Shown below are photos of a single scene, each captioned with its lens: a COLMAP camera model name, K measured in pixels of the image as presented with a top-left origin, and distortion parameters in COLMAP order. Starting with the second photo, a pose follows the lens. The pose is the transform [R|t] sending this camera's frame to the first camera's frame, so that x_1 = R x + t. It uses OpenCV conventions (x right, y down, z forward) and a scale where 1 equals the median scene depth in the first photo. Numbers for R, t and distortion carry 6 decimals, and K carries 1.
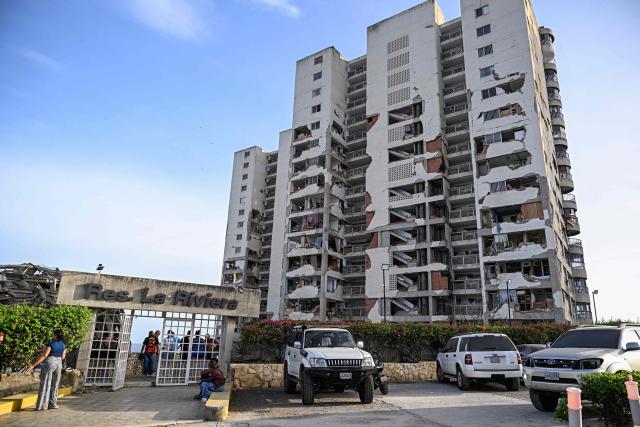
lens RADIAL K [[428.3, 0, 320.0], [0, 428.3, 213.5], [0, 0, 1]] dist [-0.000333, 0.001709]
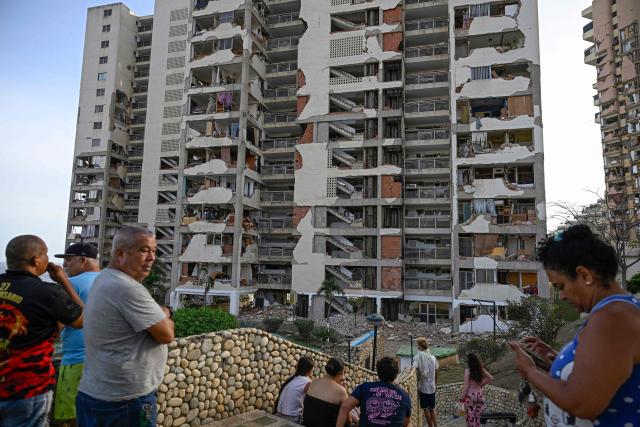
lens RADIAL K [[428.3, 0, 320.0], [0, 428.3, 213.5], [0, 0, 1]] dist [-0.000333, 0.001709]
pose [[0.944797, 0.027074, 0.326535, -0.101747], [-0.088647, 0.980535, 0.175192, 0.067243], [-0.315436, -0.194467, 0.928807, 0.244598]]
